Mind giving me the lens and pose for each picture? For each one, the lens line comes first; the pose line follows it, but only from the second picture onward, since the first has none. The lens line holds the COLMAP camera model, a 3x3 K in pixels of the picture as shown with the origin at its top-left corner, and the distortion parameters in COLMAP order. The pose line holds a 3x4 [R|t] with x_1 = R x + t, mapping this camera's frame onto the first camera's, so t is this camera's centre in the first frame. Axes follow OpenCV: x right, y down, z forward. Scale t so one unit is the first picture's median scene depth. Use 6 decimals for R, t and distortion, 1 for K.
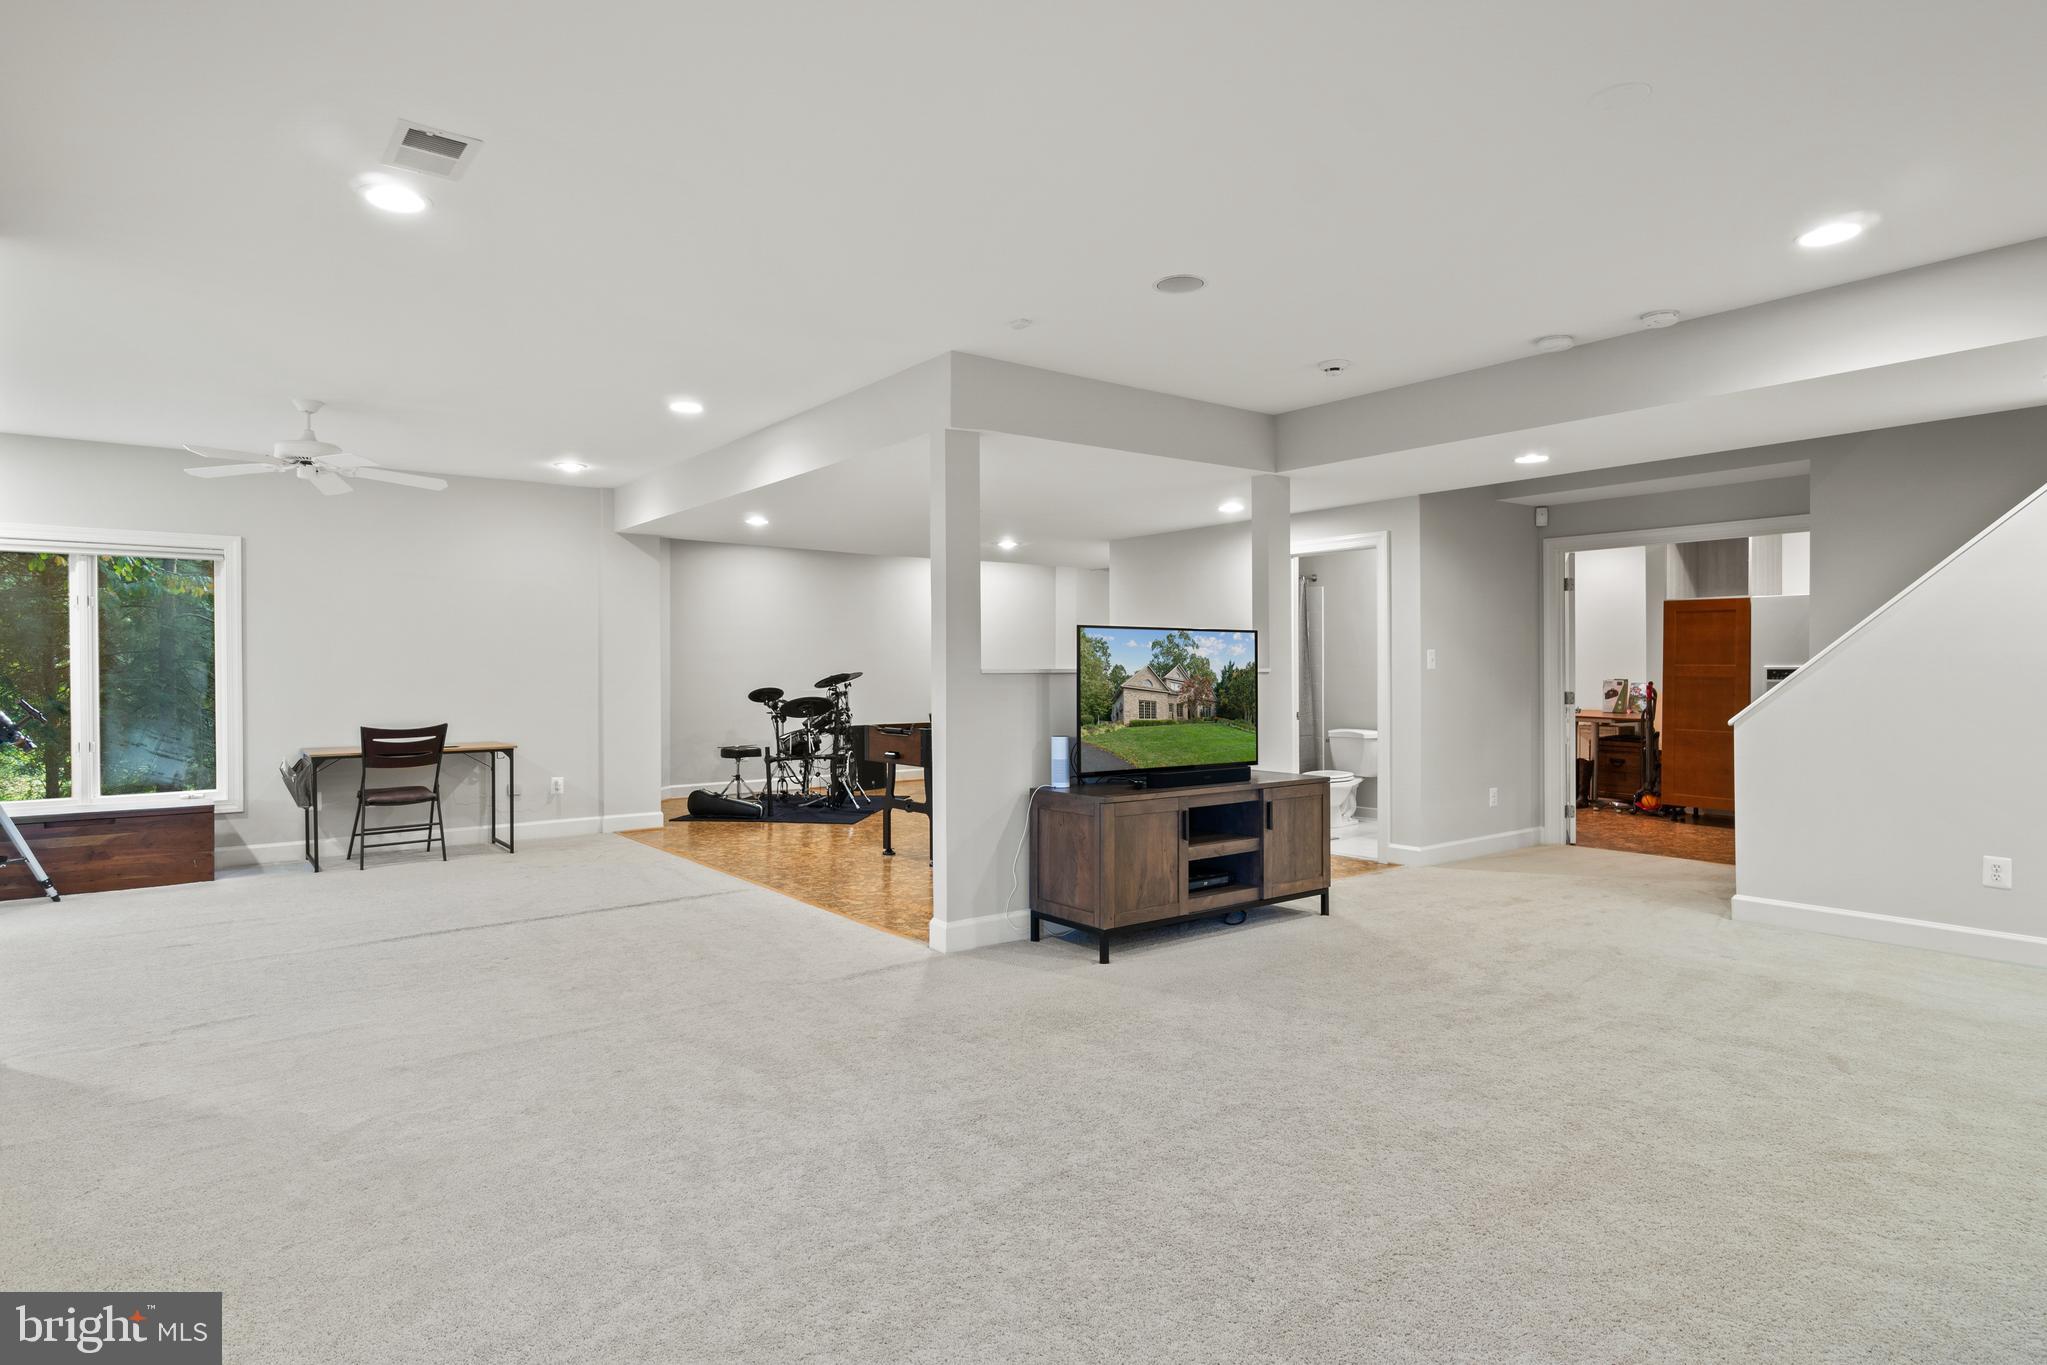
lens RADIAL K [[1075.6, 0, 1023.6], [0, 1075.6, 674.0], [0, 0, 1]] dist [-0.003383, 0.000819]
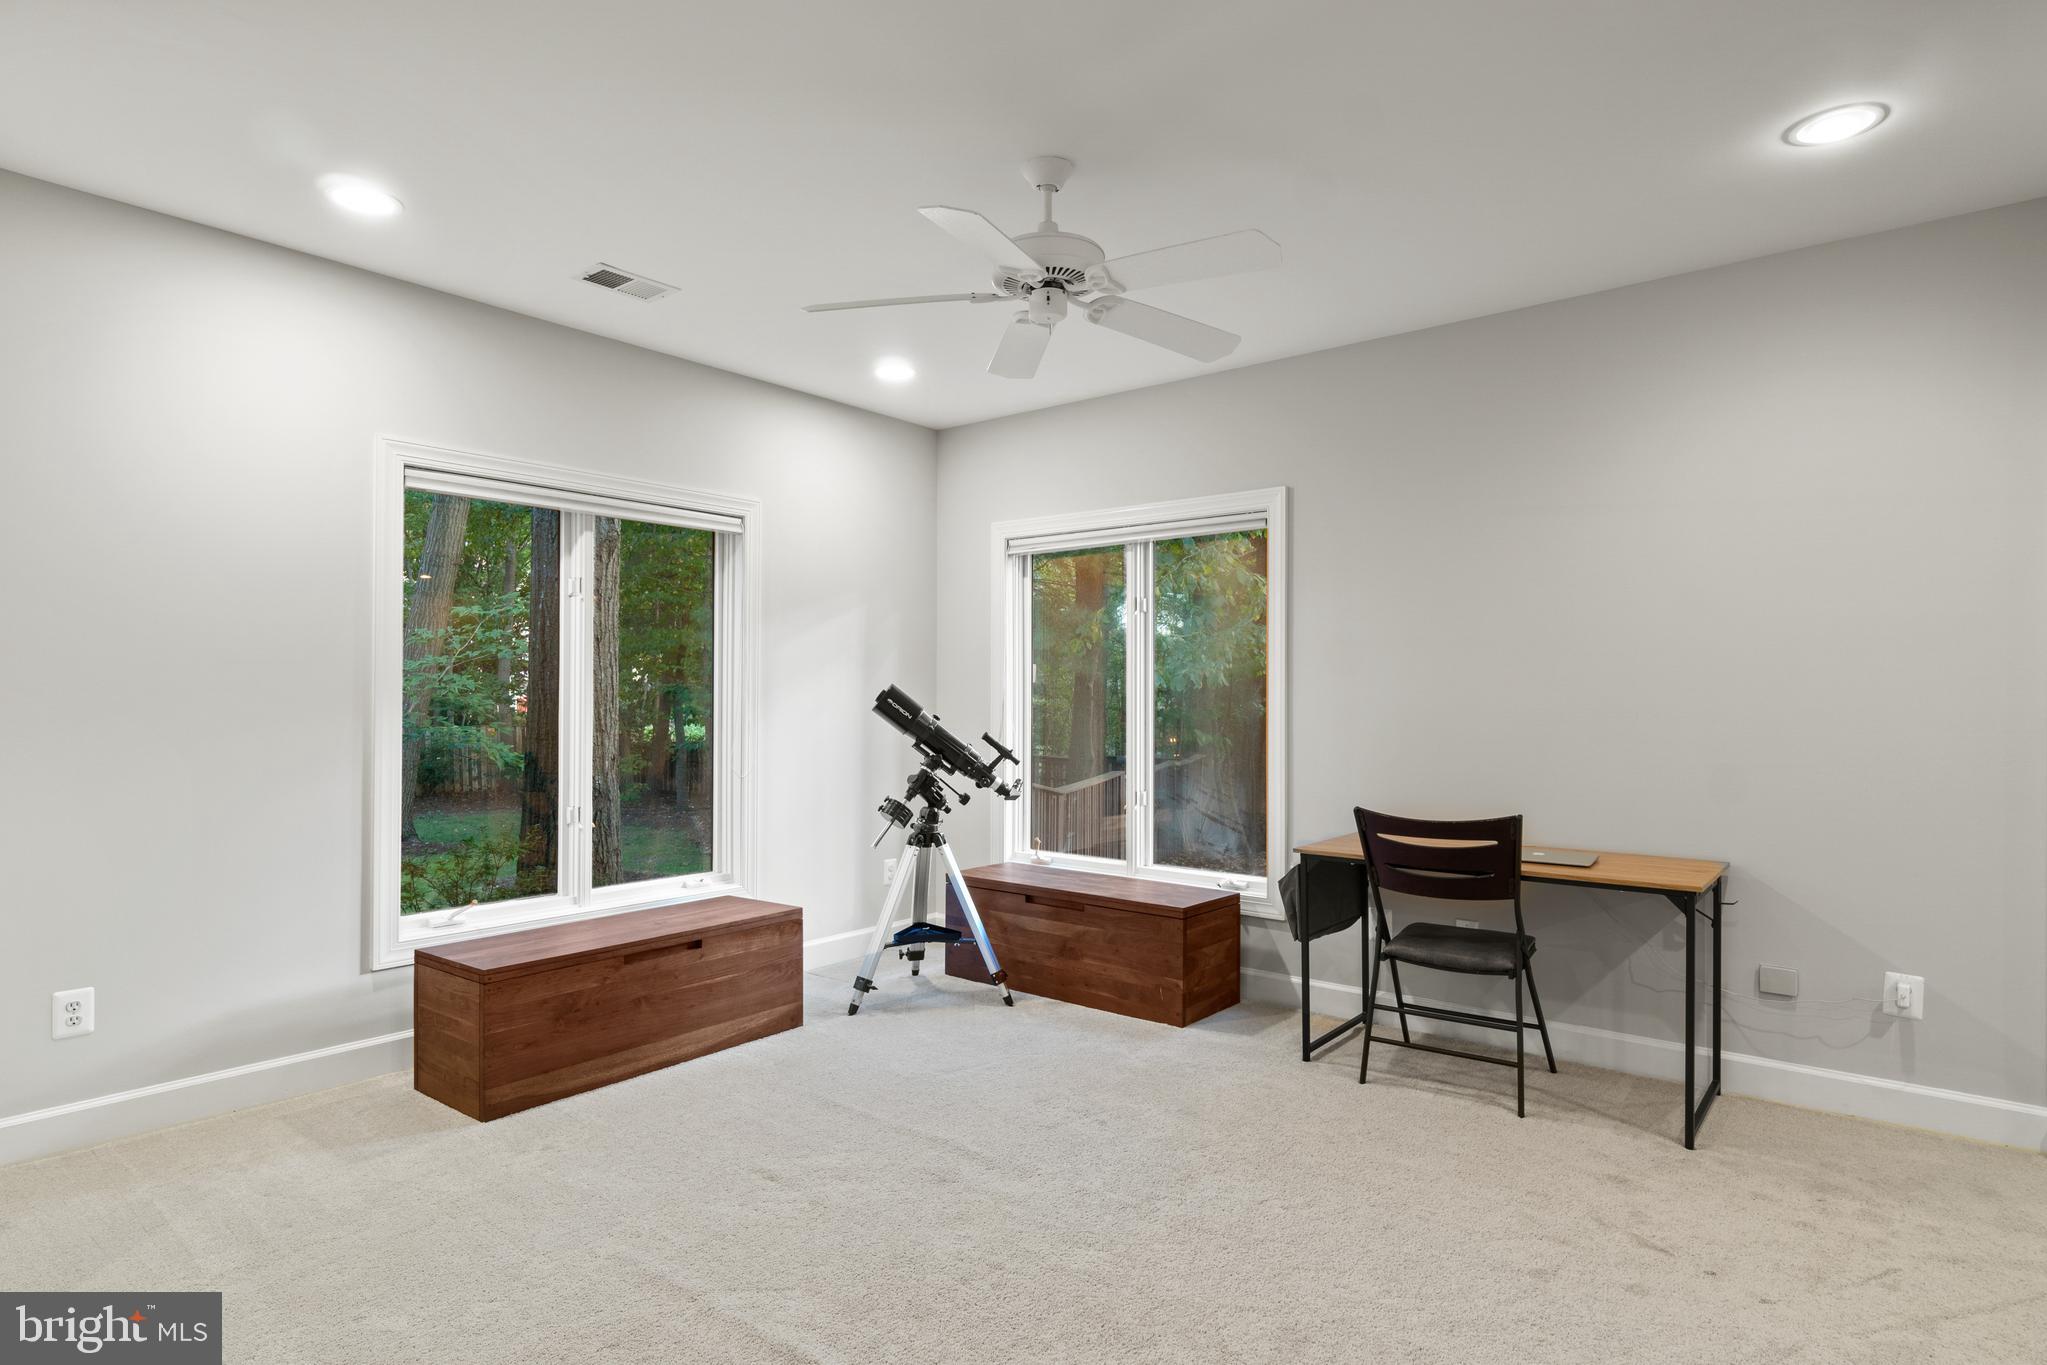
lens RADIAL K [[1075.6, 0, 1019.1], [0, 1075.6, 687.4], [0, 0, 1]] dist [-0.003383, 0.000819]
pose [[0.209254, -0.003693, -0.977854, -0.142713], [-0.007016, 0.999961, -0.005278, -0.003973], [0.977836, 0.007965, 0.209220, 0.718584]]
